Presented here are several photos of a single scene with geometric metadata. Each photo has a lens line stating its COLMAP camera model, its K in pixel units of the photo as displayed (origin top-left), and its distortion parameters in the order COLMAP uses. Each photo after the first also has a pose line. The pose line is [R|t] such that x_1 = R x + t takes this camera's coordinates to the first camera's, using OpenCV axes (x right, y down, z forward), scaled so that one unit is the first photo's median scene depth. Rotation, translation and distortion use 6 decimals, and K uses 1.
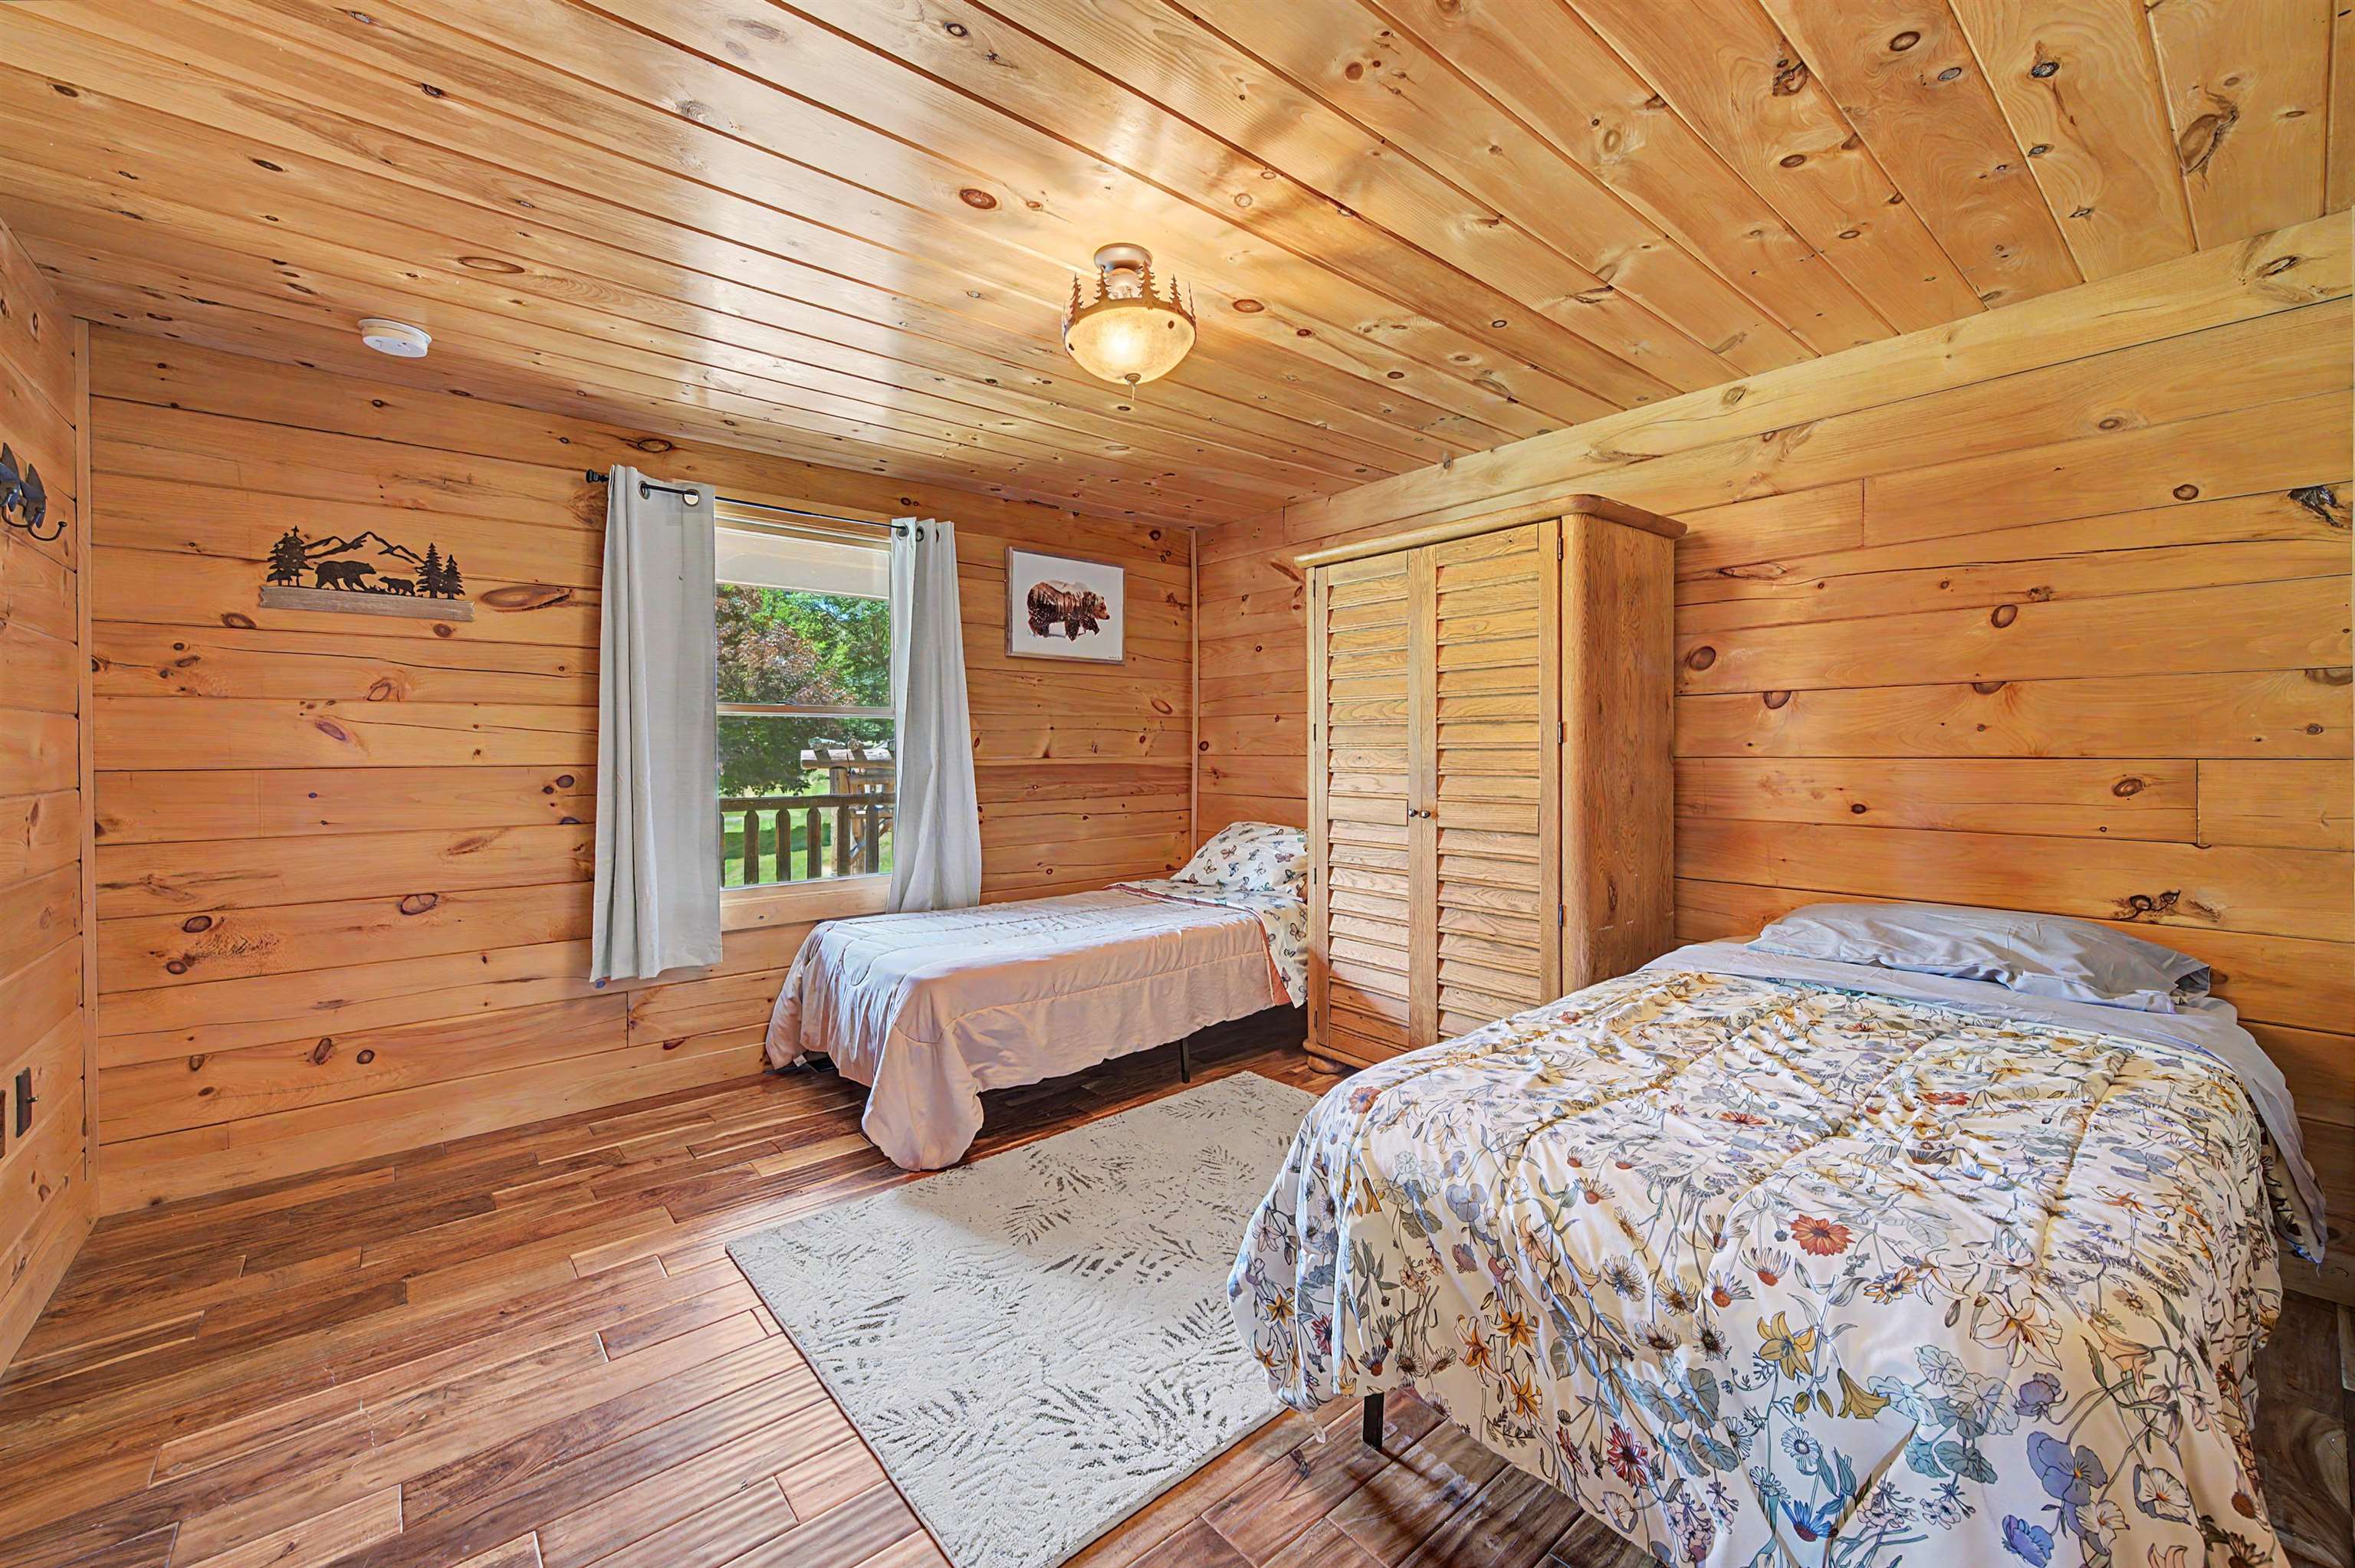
lens RADIAL K [[943.0, 0, 1178.8], [0, 943.0, 762.4], [0, 0, 1]] dist [0.000960, -0.000294]
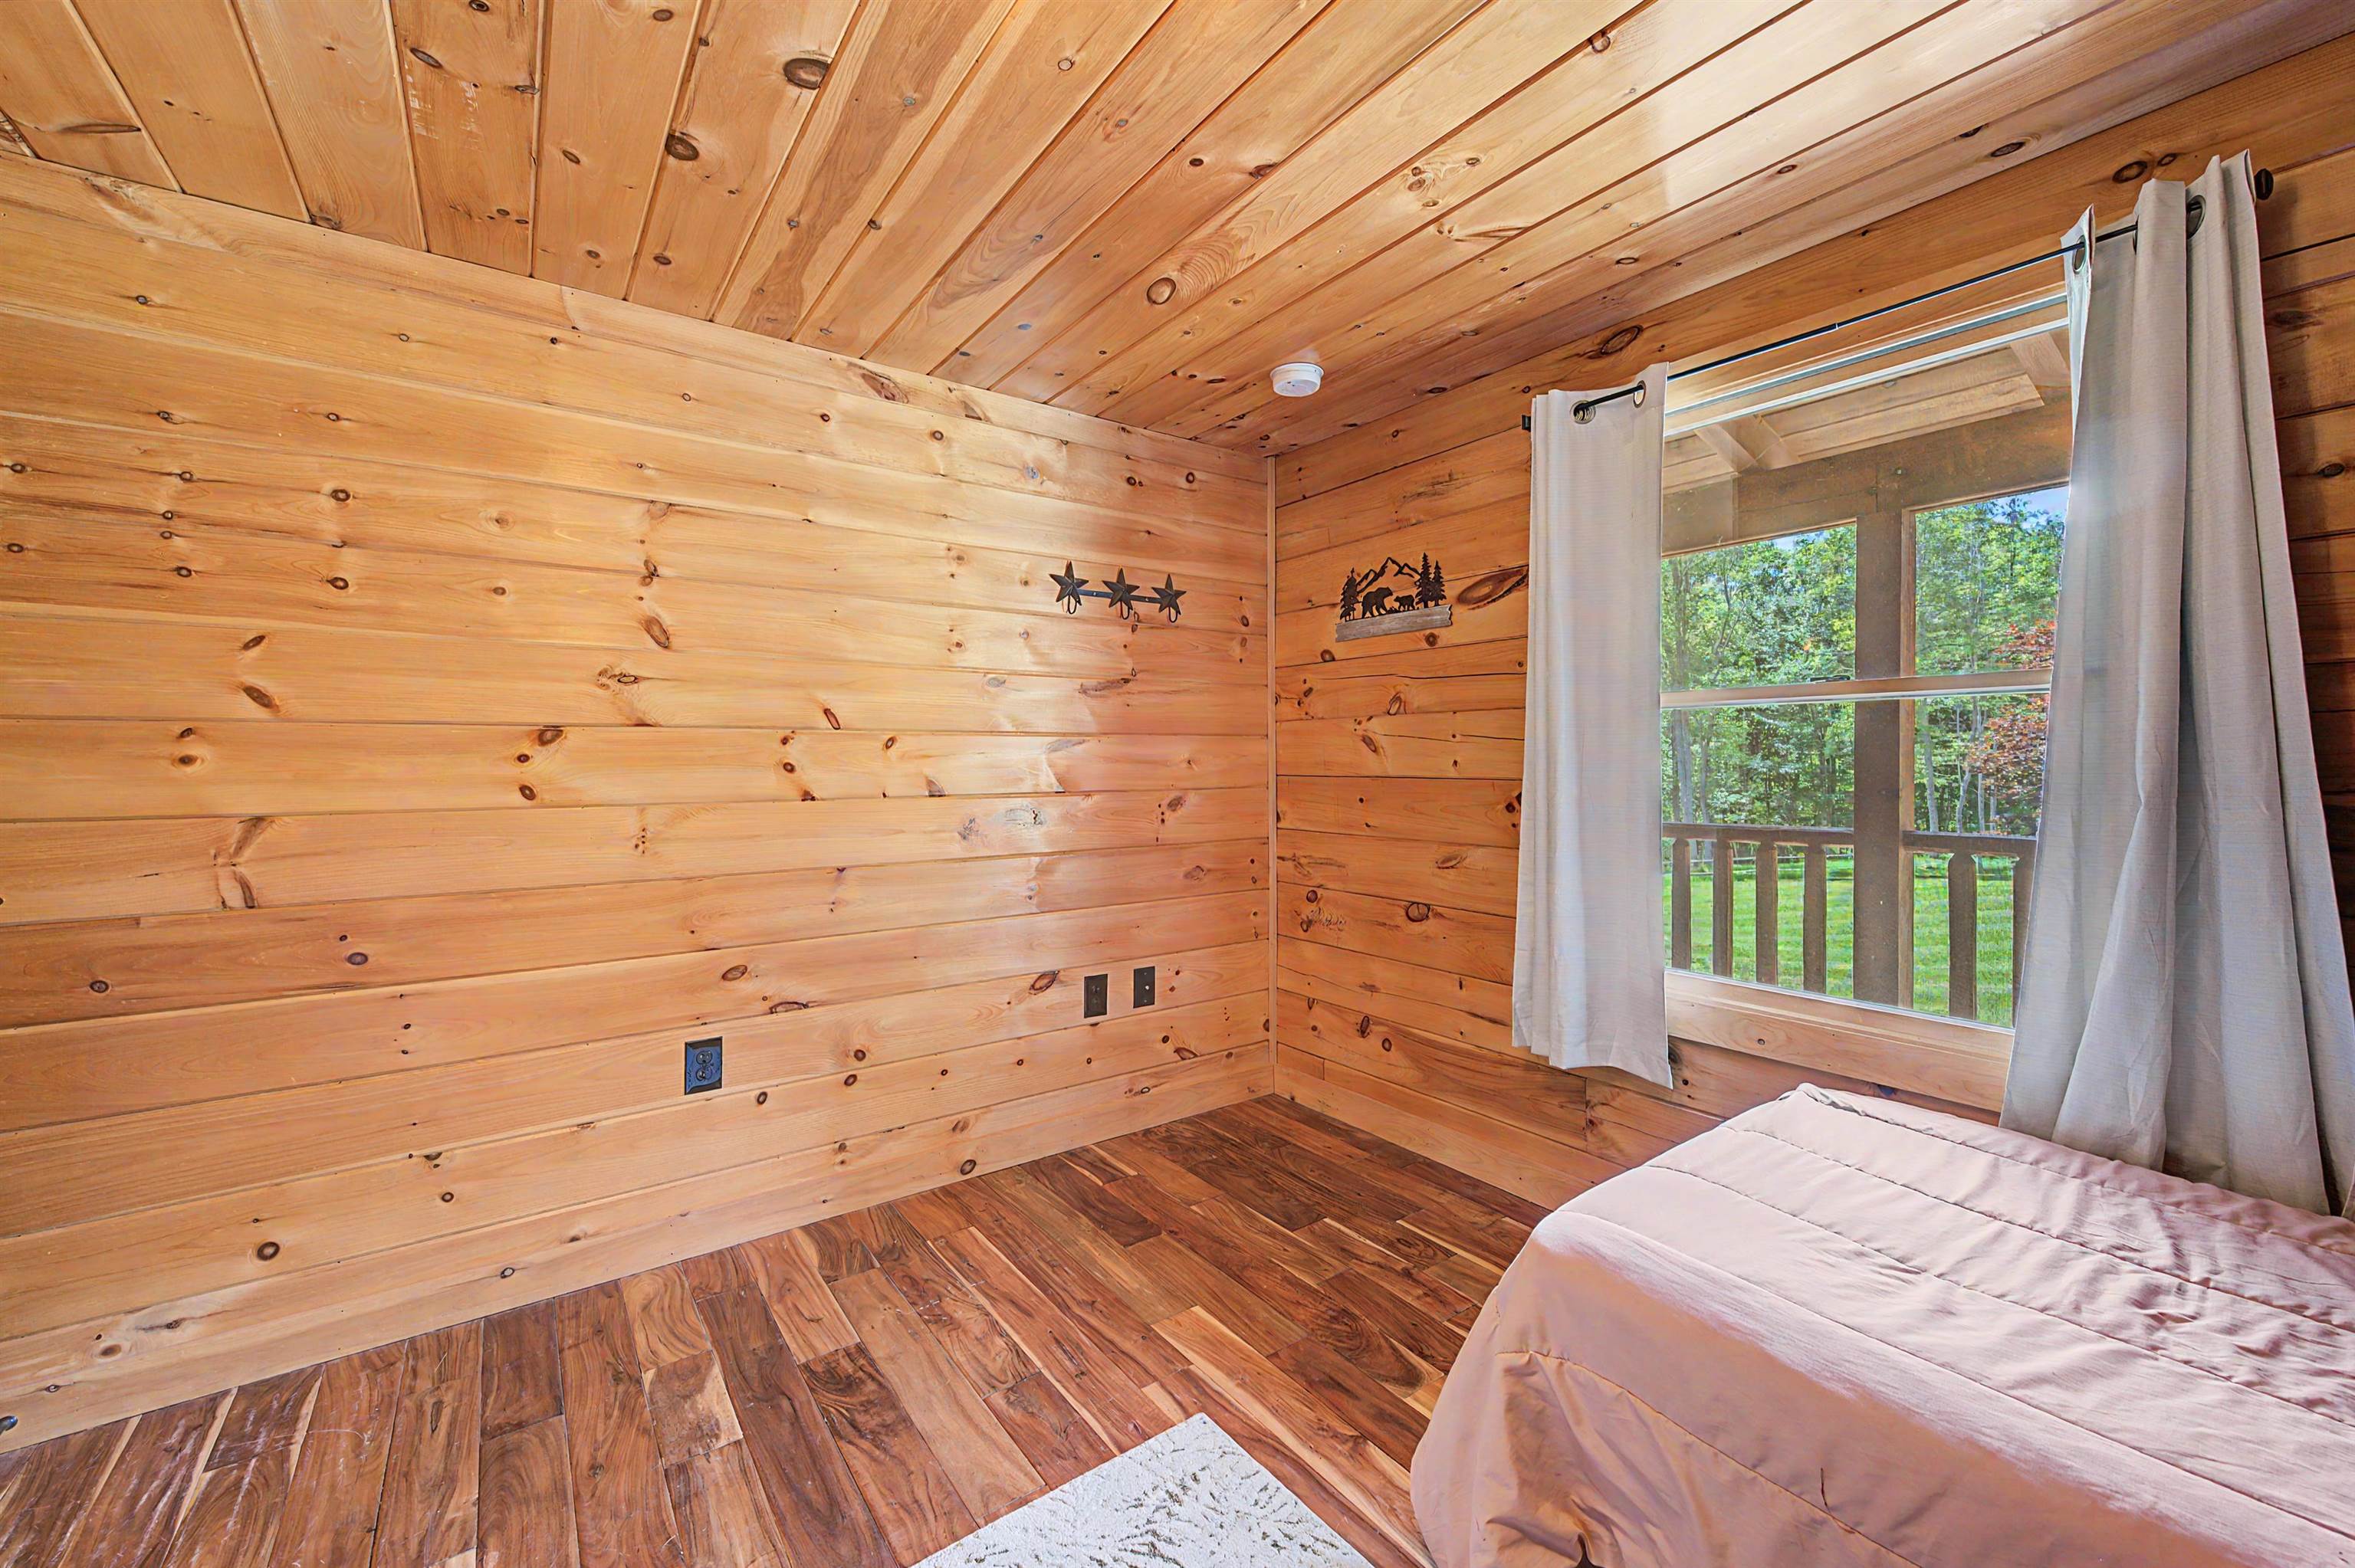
lens RADIAL K [[933.3, 0, 1176.7], [0, 933.3, 766.6], [0, 0, 1]] dist [0.002781, -0.000937]
pose [[-0.073174, 0.013118, -0.997233, 0.229862], [-0.008166, 0.999872, 0.013751, -0.020055], [0.997286, 0.009150, -0.073058, 0.877041]]
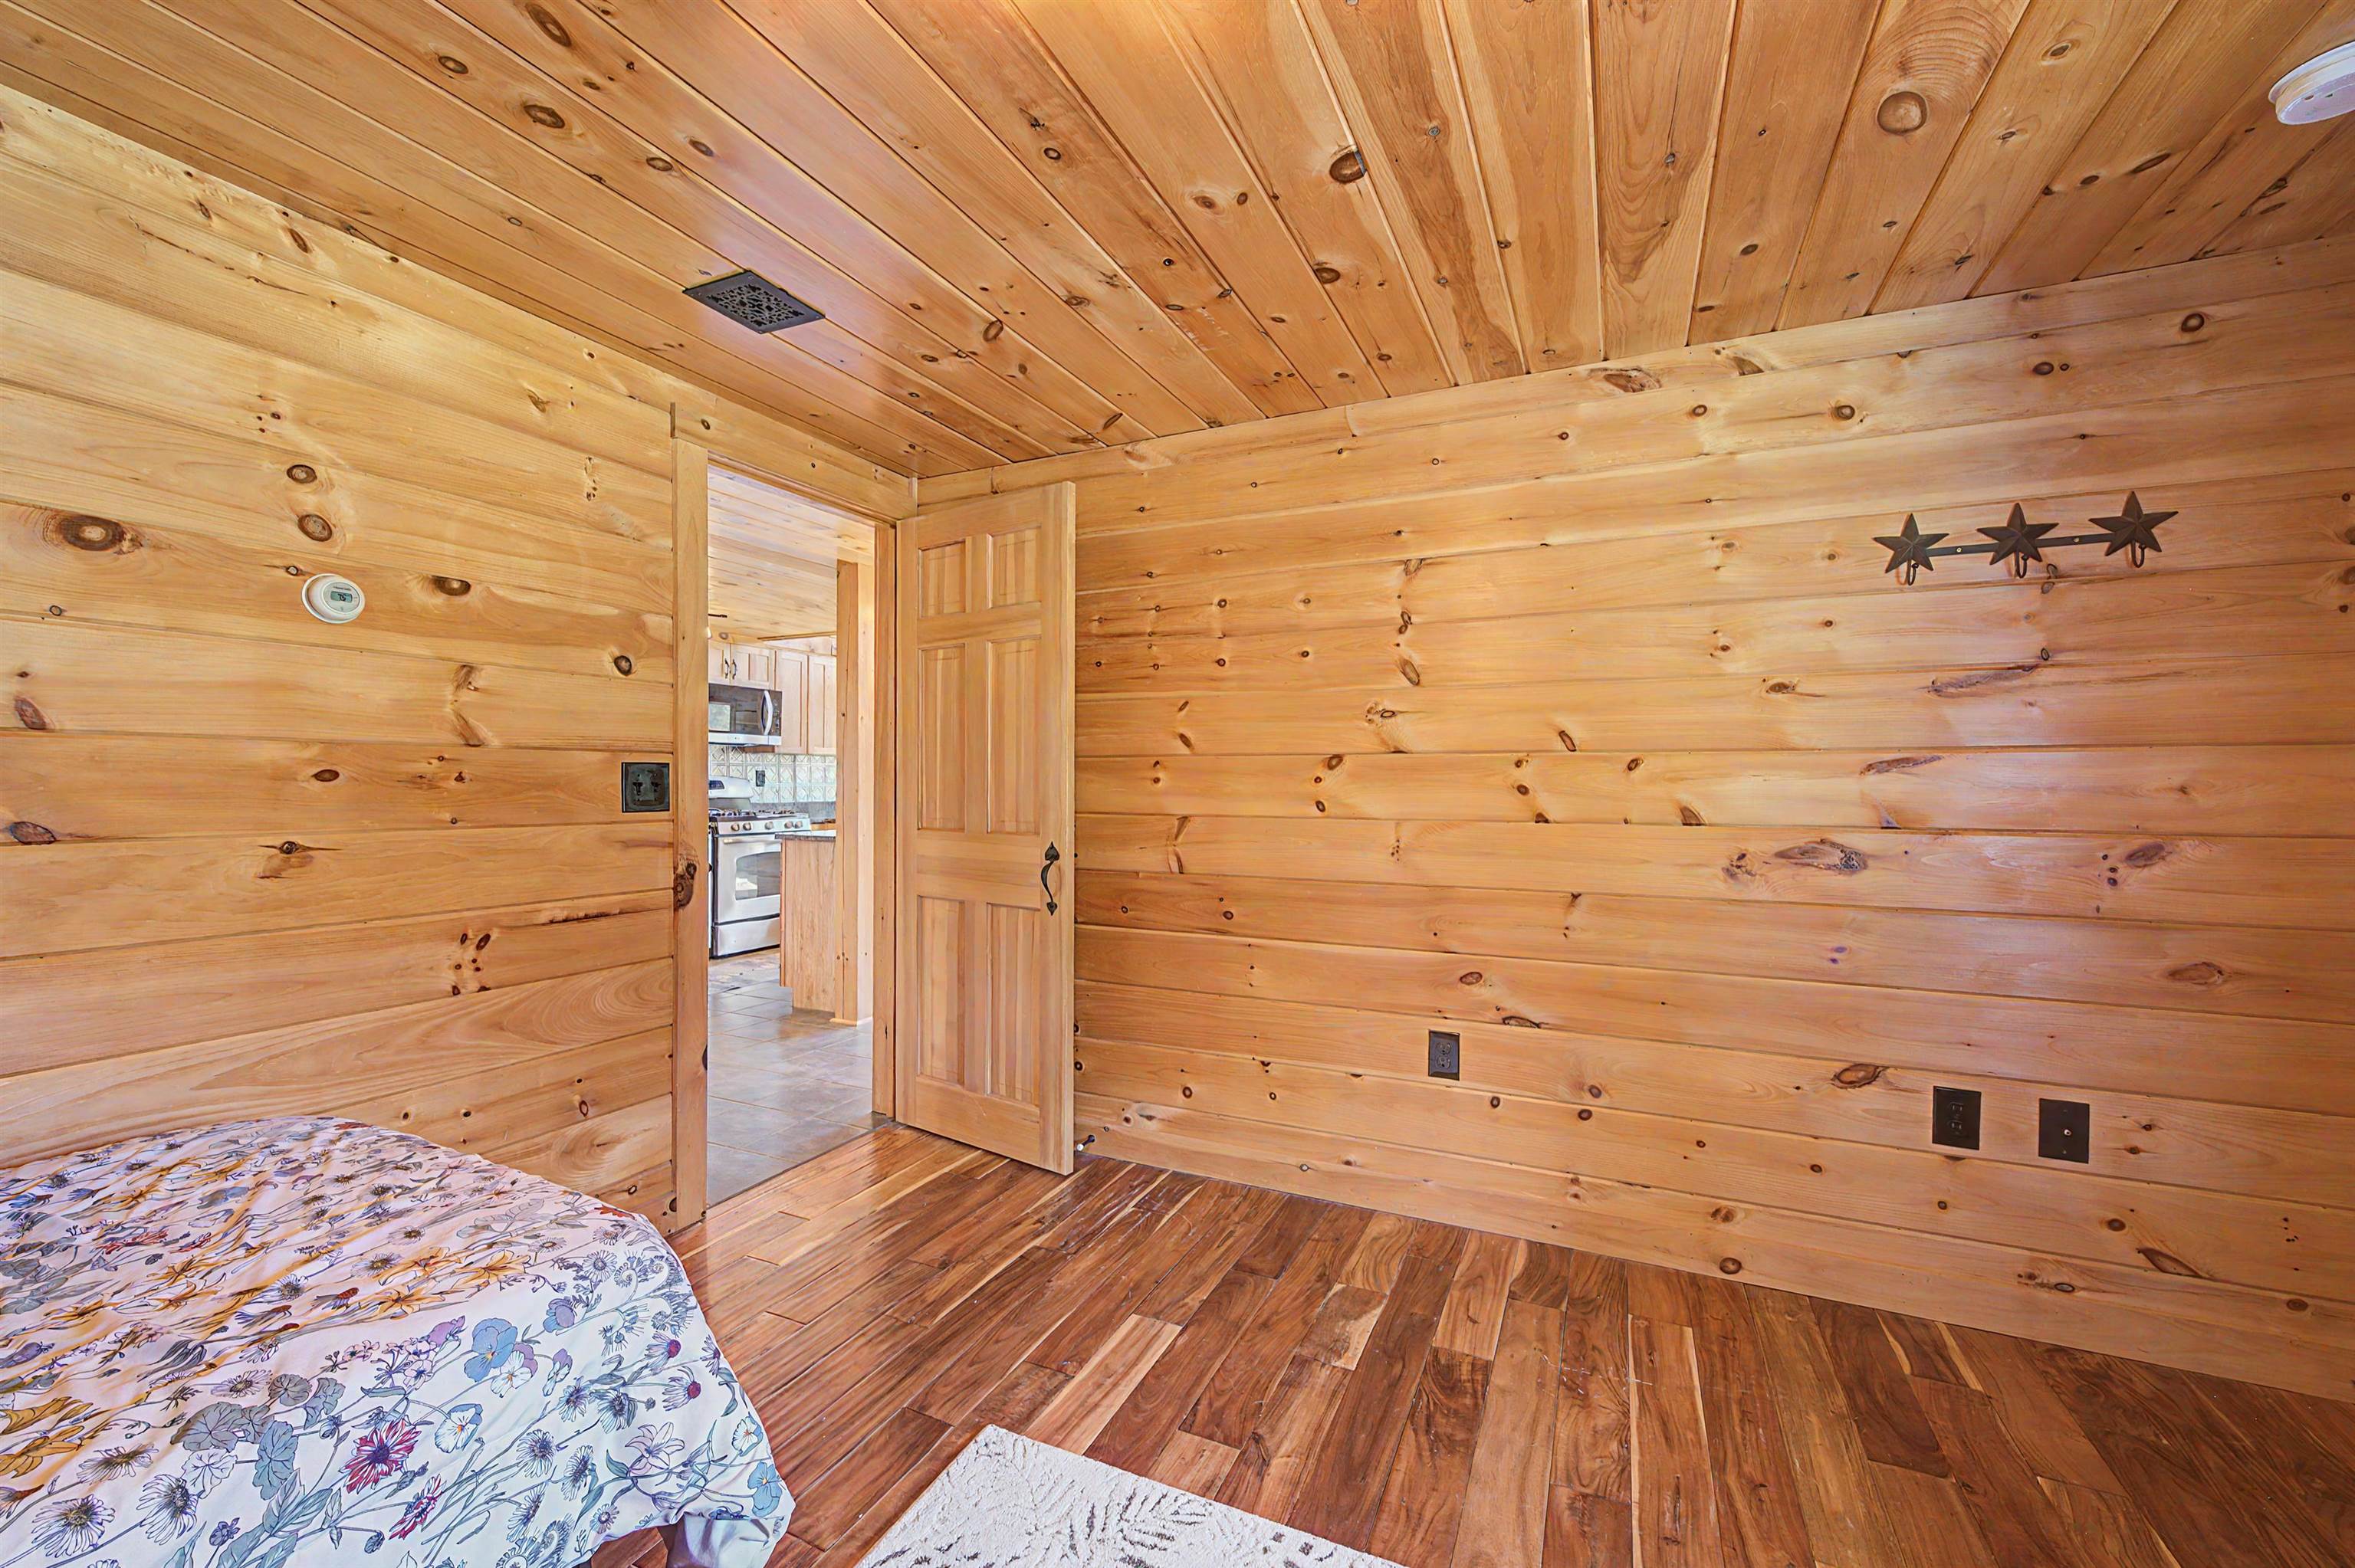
lens RADIAL K [[927.2, 0, 1184.0], [0, 927.2, 788.1], [0, 0, 1]] dist [0.001093, -0.000243]
pose [[-0.905072, 0.005918, -0.425218, 0.051425], [-0.003432, 0.999769, 0.021219, -0.023773], [0.425245, 0.020663, -0.904842, 1.130963]]
